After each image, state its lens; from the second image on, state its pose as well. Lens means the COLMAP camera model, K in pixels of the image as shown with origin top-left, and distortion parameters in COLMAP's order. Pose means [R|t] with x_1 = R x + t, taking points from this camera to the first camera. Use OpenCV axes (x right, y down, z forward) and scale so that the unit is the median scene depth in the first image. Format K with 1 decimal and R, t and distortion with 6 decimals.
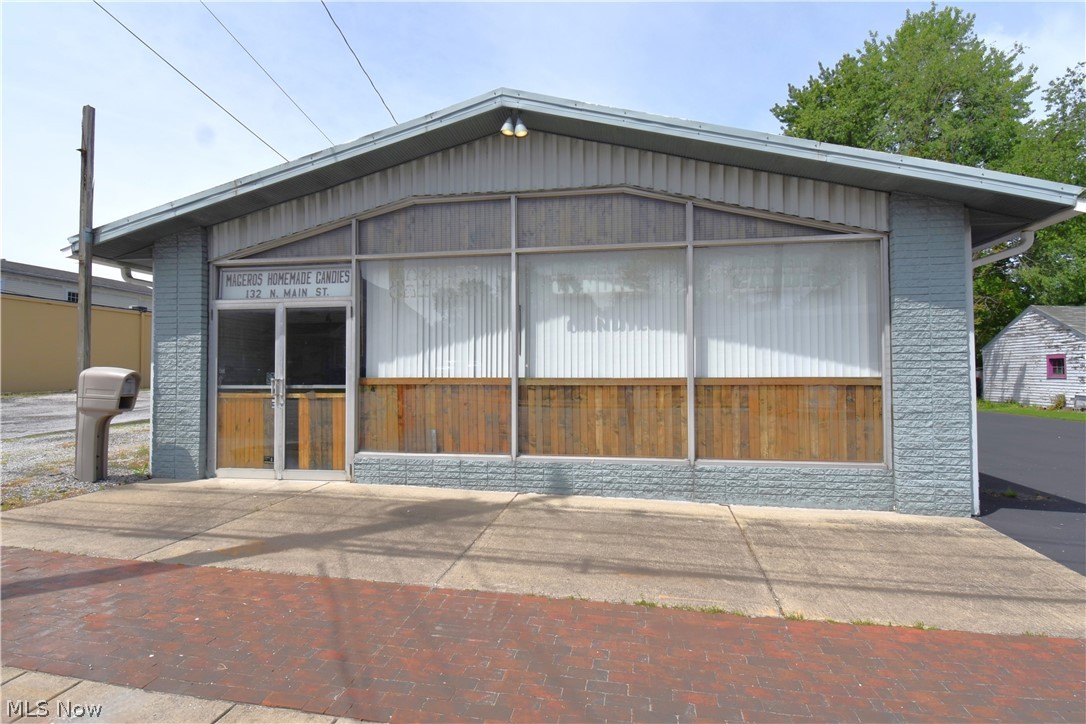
lens RADIAL K [[553.2, 0, 524.4], [0, 553.2, 361.9], [0, 0, 1]] dist [0.012374, -0.027764]
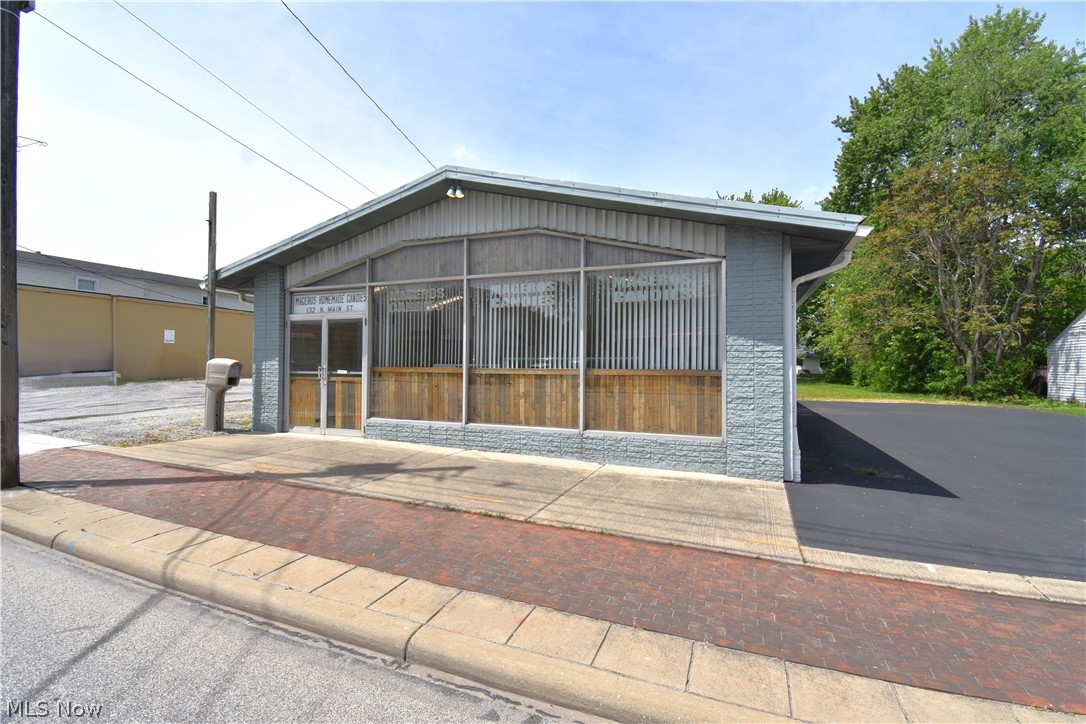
lens RADIAL K [[485.7, 0, 528.5], [0, 485.7, 361.4], [0, 0, 1]] dist [-0.000008, -0.016510]
pose [[0.977696, 0.007737, -0.209883, 0.393721], [-0.006130, 0.999947, 0.008305, 0.000632], [0.209936, -0.006834, 0.977691, -0.169263]]
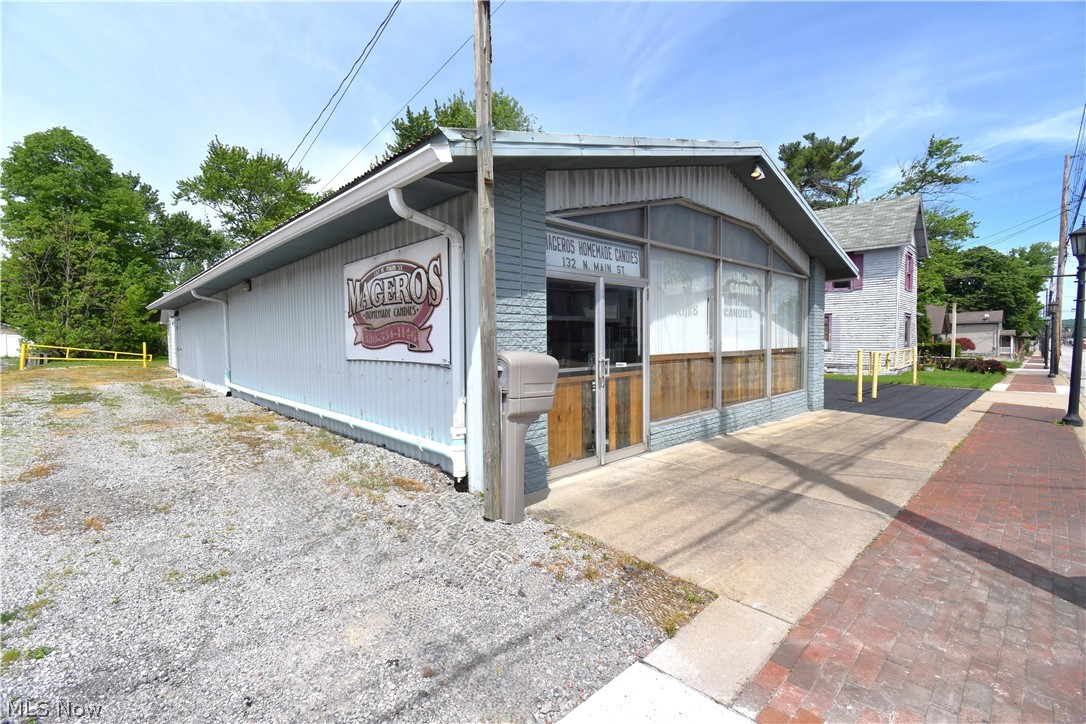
lens RADIAL K [[485.7, 0, 528.5], [0, 485.7, 361.4], [0, 0, 1]] dist [-0.000008, -0.016510]
pose [[0.605247, -0.040971, 0.794983, -1.245110], [-0.005138, 0.998453, 0.055369, -0.011614], [-0.796021, -0.037597, 0.604100, 0.643531]]
